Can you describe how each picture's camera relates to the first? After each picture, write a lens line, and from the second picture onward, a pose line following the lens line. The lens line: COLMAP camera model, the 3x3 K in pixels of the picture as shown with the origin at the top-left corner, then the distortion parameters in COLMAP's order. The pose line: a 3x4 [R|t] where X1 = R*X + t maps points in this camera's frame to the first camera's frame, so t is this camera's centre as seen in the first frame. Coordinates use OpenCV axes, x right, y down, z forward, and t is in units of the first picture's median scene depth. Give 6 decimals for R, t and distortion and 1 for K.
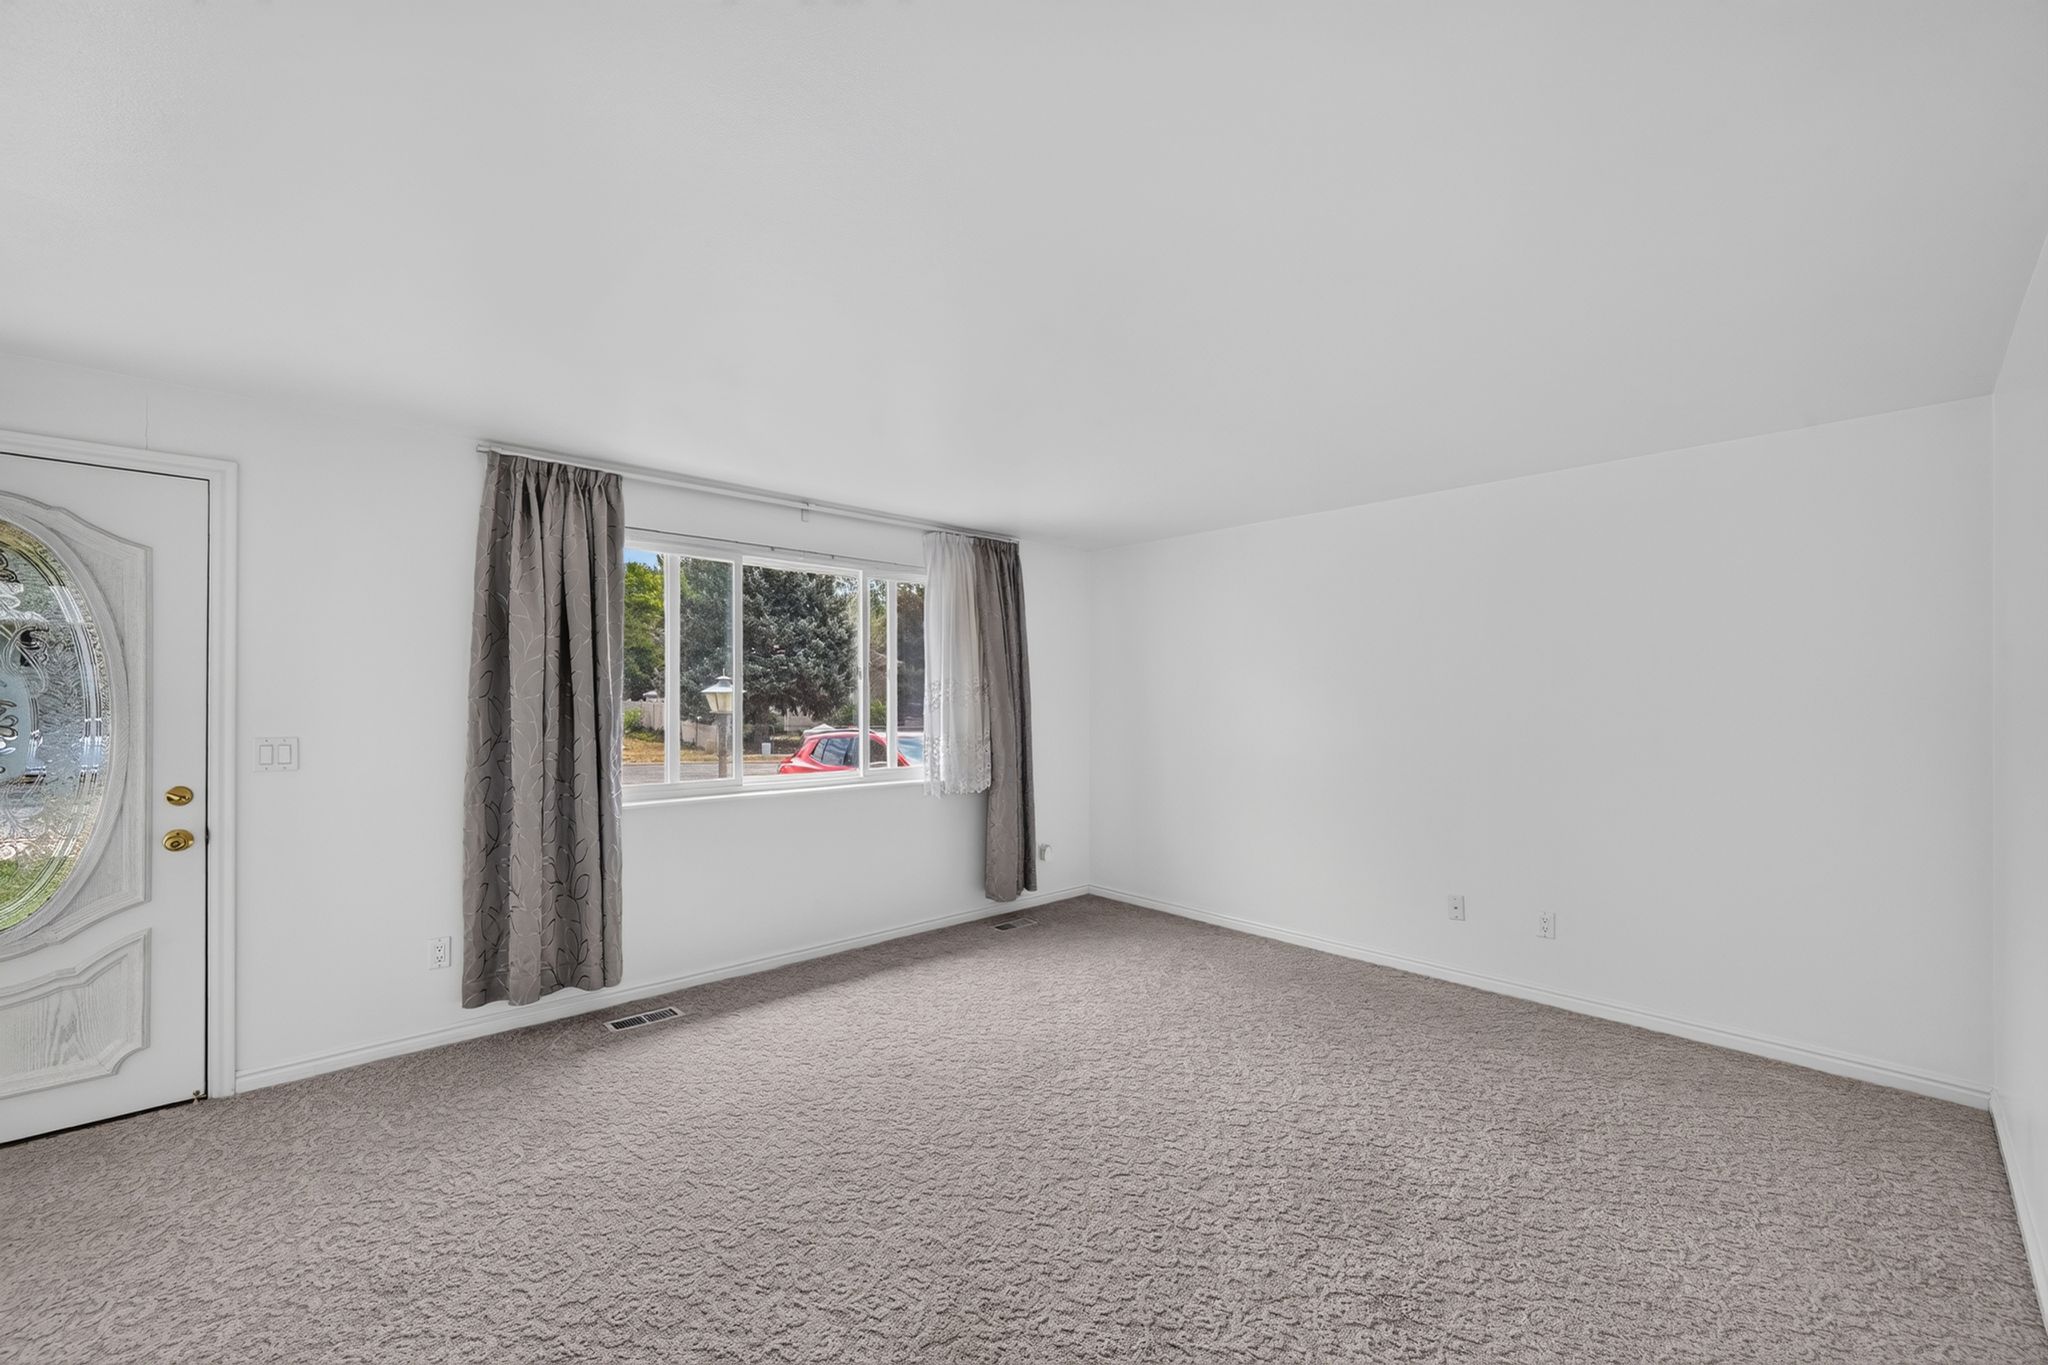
lens RADIAL K [[725.3, 0, 1024.5], [0, 725.3, 699.9], [0, 0, 1]] dist [-0.019483, 0.000130]
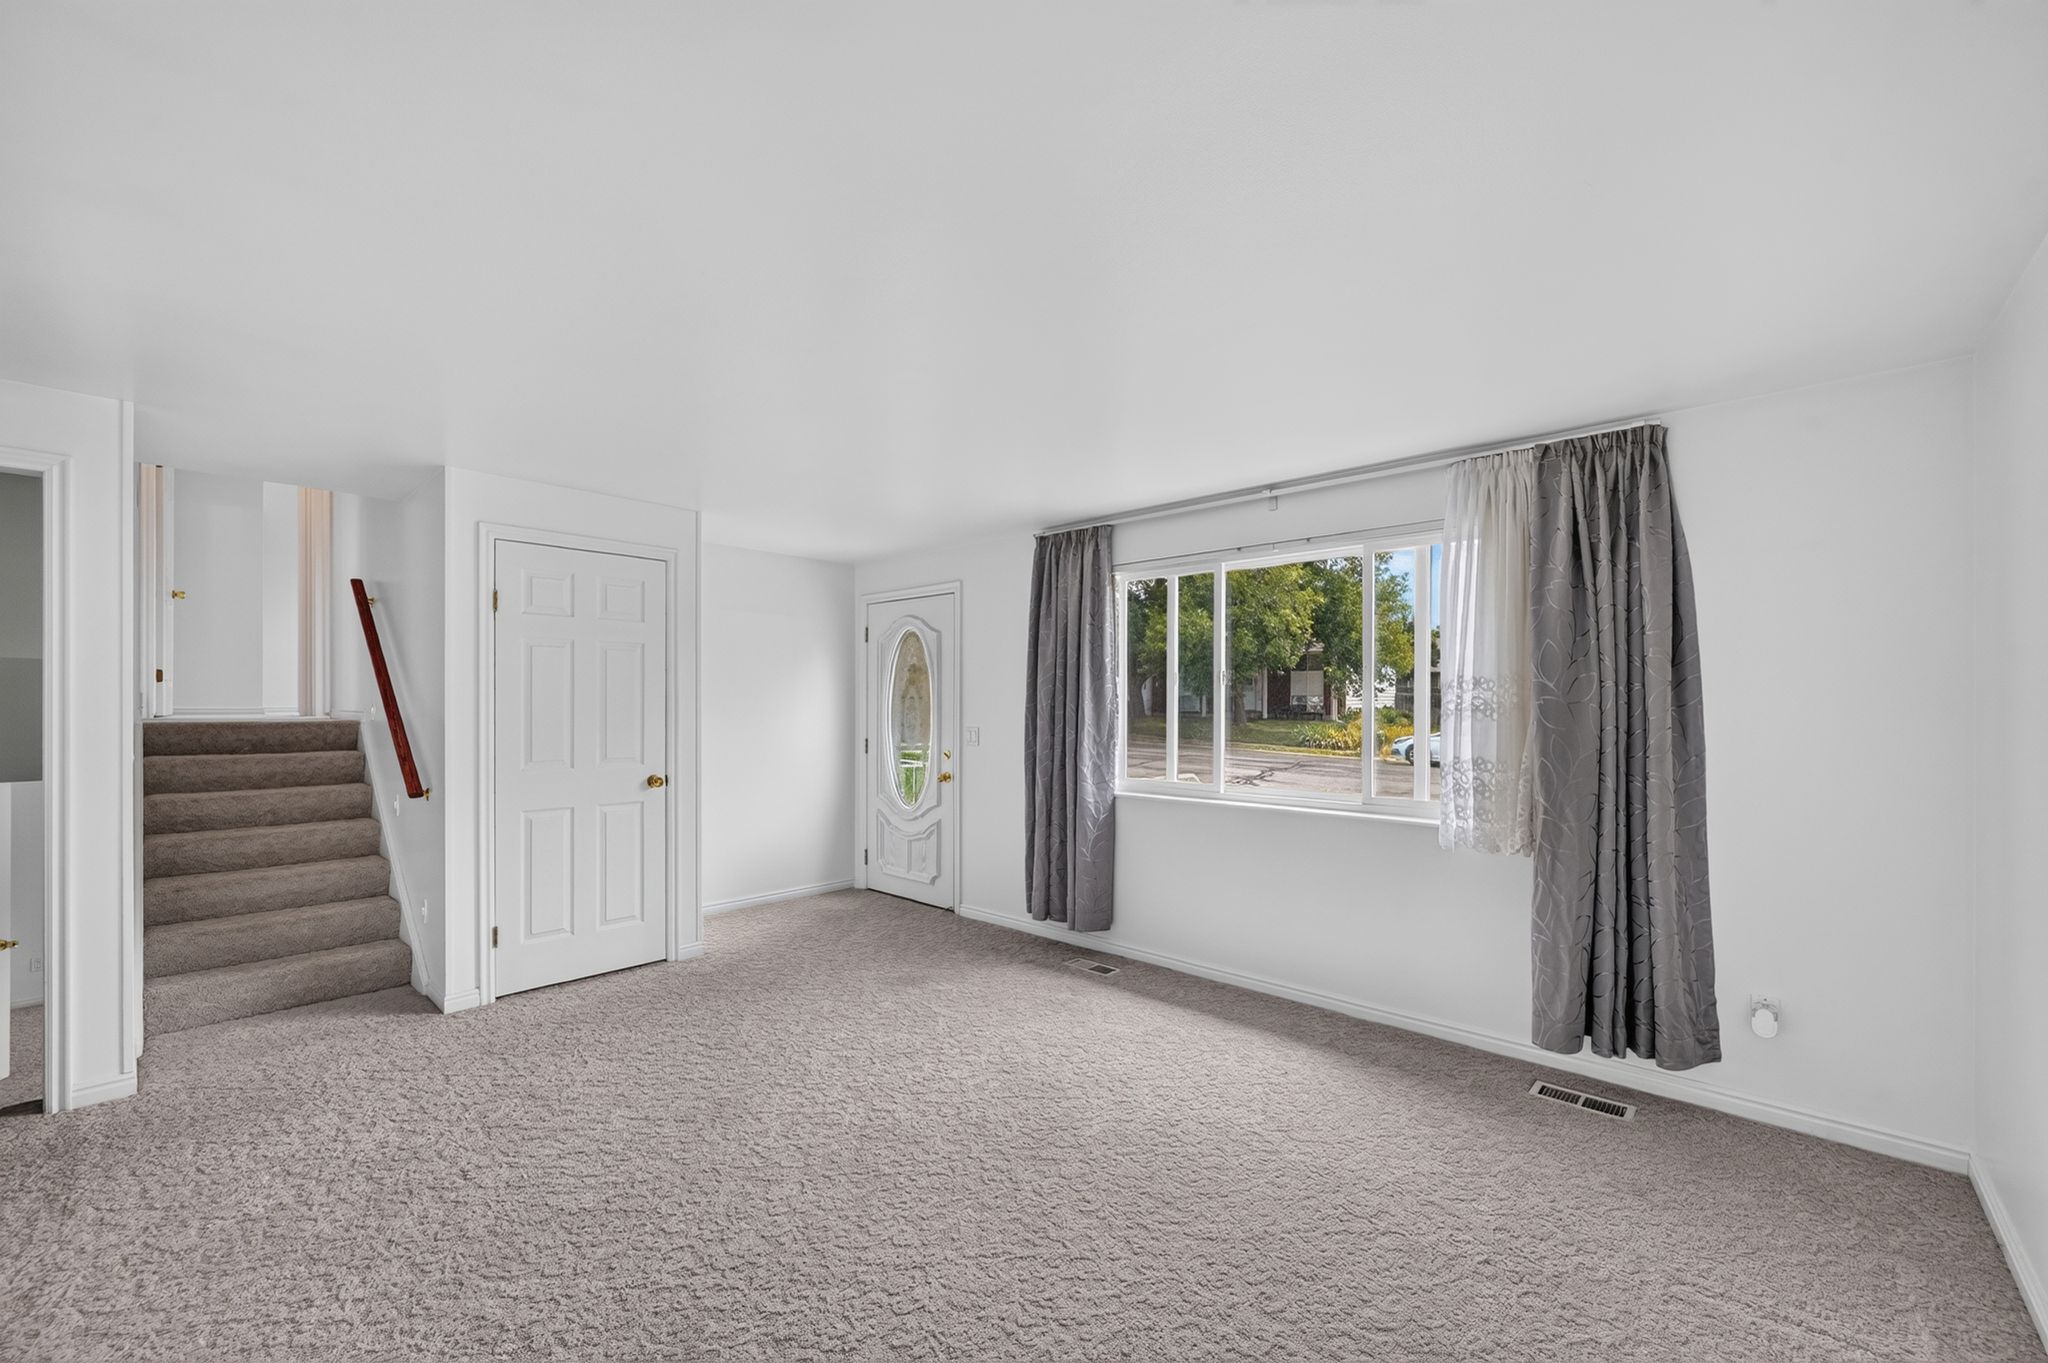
lens RADIAL K [[788.2, 0, 1018.1], [0, 788.2, 693.7], [0, 0, 1]] dist [-0.006133, 0.000066]
pose [[0.148515, -0.015849, -0.988783, 0.660999], [-0.007395, 0.999826, -0.017137, 0.004175], [0.988882, 0.009857, 0.148372, 0.571261]]
